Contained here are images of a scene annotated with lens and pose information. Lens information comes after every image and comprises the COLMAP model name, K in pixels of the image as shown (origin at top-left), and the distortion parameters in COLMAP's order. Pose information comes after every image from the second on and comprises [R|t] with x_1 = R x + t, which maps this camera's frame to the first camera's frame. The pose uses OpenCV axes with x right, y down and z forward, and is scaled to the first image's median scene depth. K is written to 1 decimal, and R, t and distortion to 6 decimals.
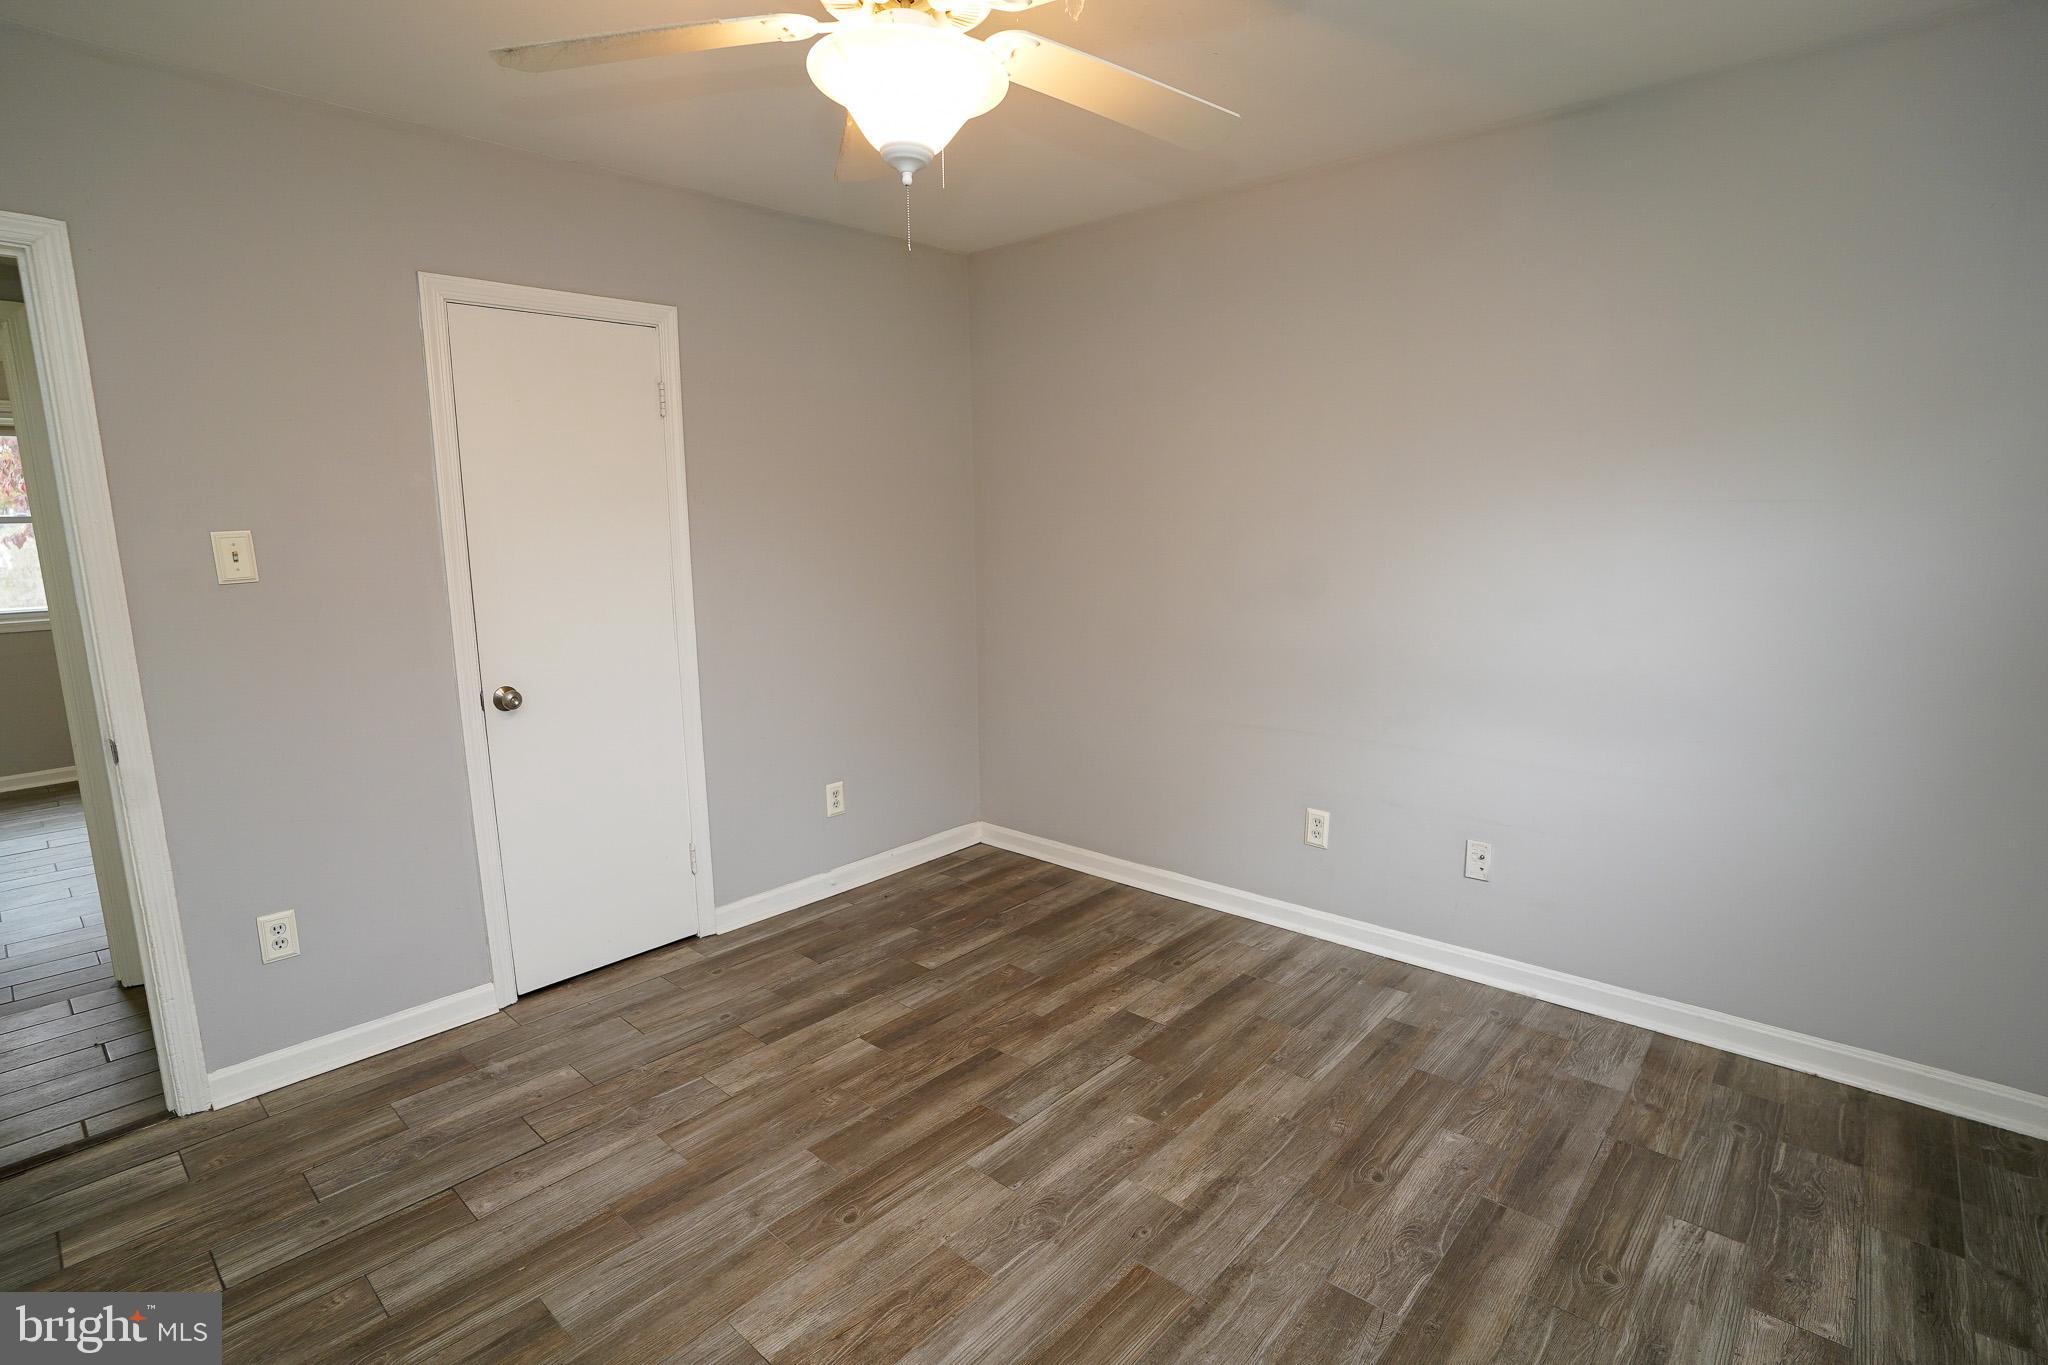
lens RADIAL K [[999.7, 0, 1024.0], [0, 999.7, 682.5], [0, 0, 1]] dist [-0.084541, 0.041917]
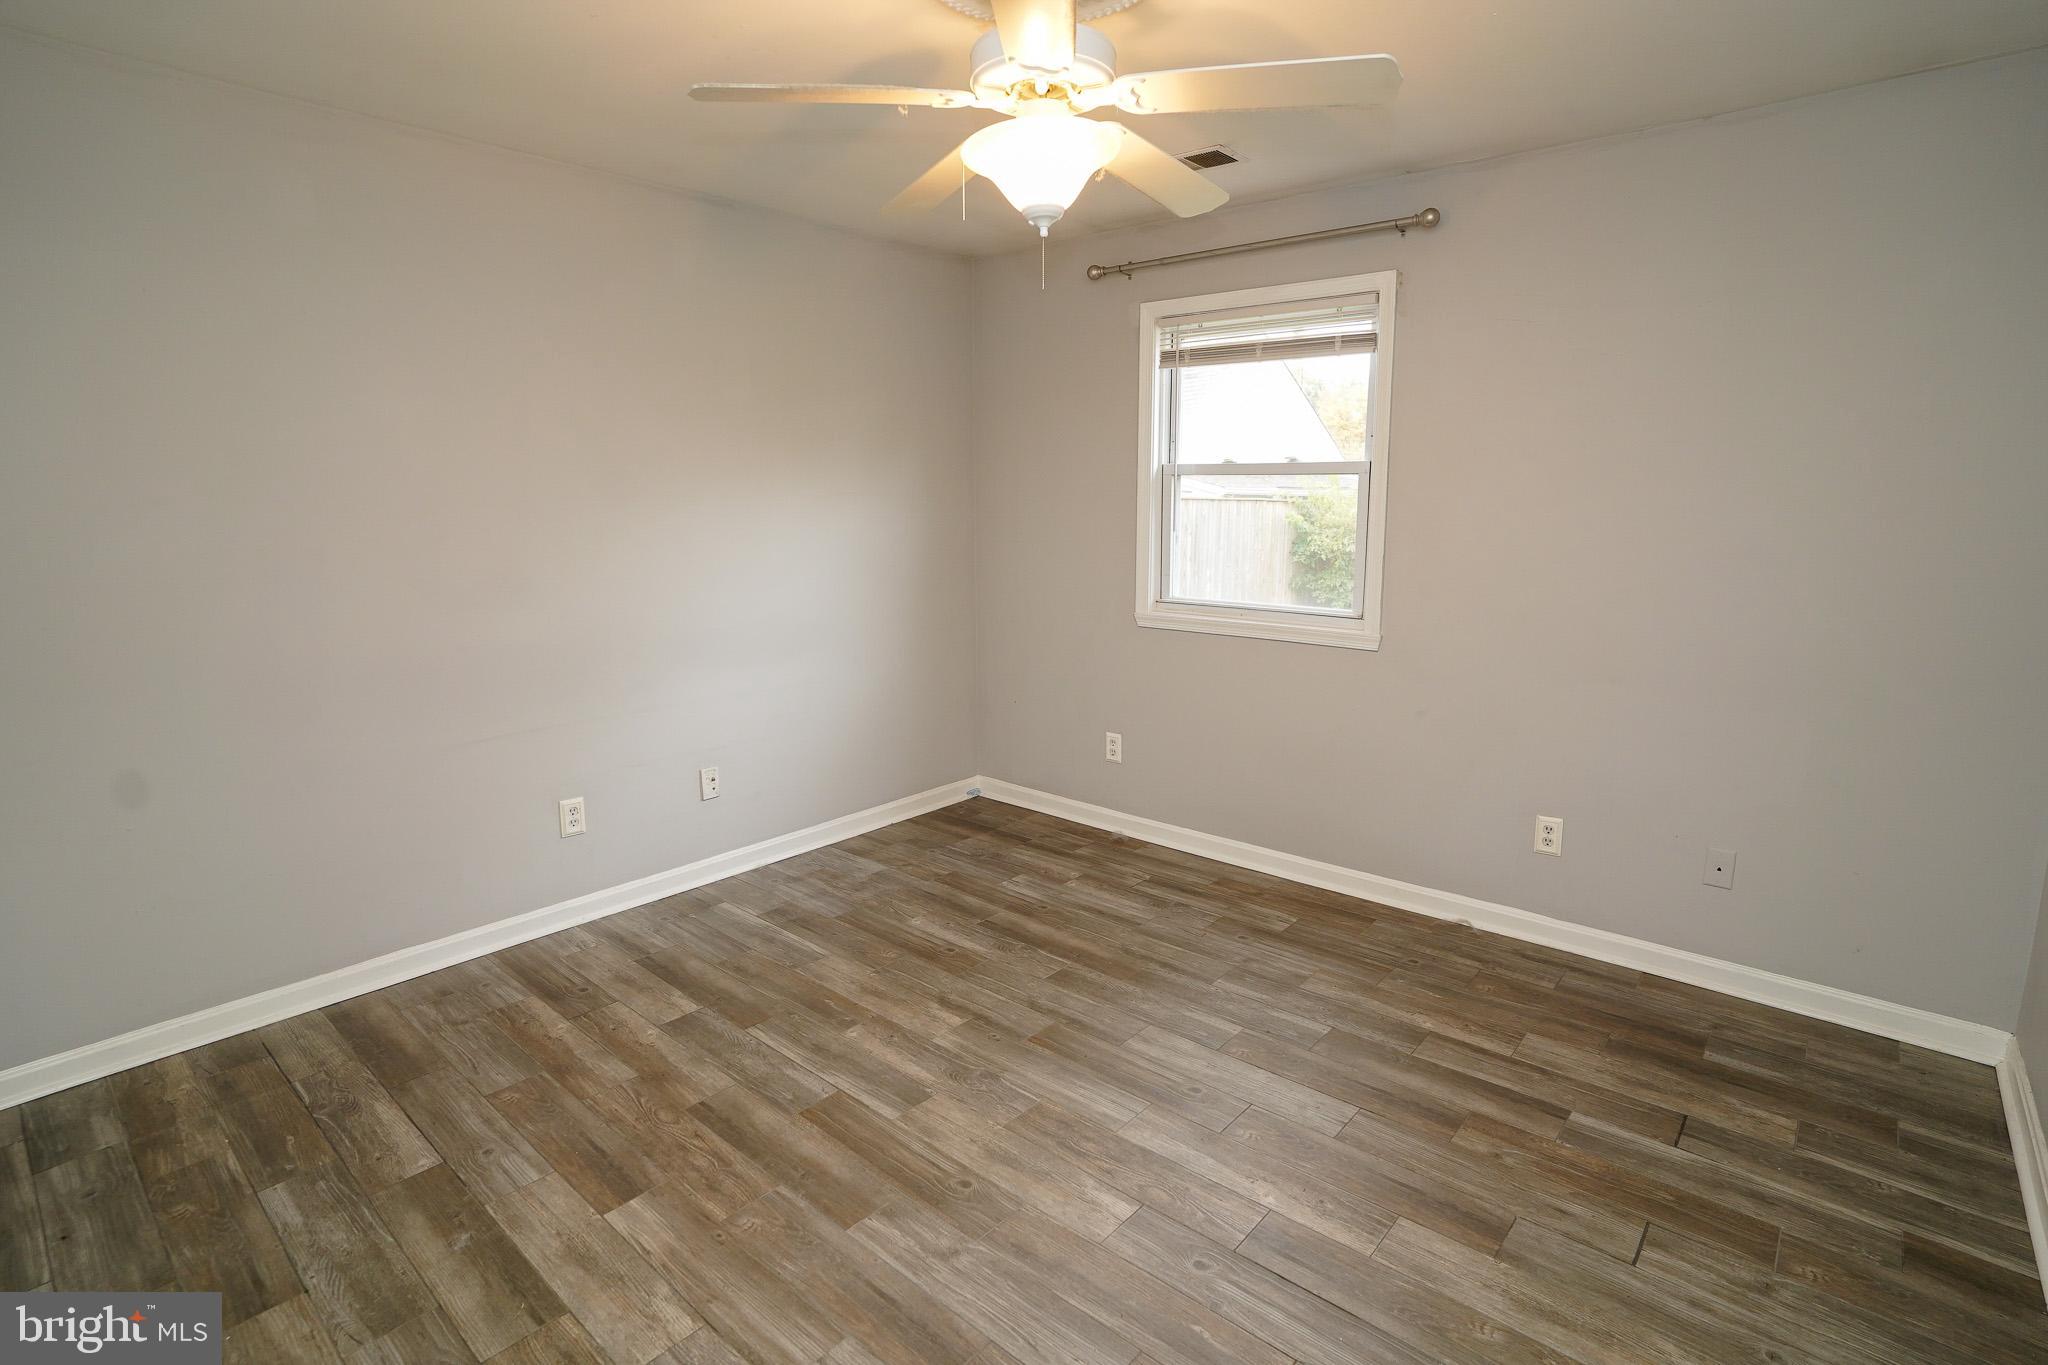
lens RADIAL K [[999.7, 0, 1024.0], [0, 999.7, 682.5], [0, 0, 1]] dist [-0.084541, 0.041917]
pose [[-0.011587, -0.171691, 0.985083, -0.906241], [0.167075, 0.970968, 0.171196, -0.108716], [-0.985876, 0.166566, 0.017435, 0.680584]]
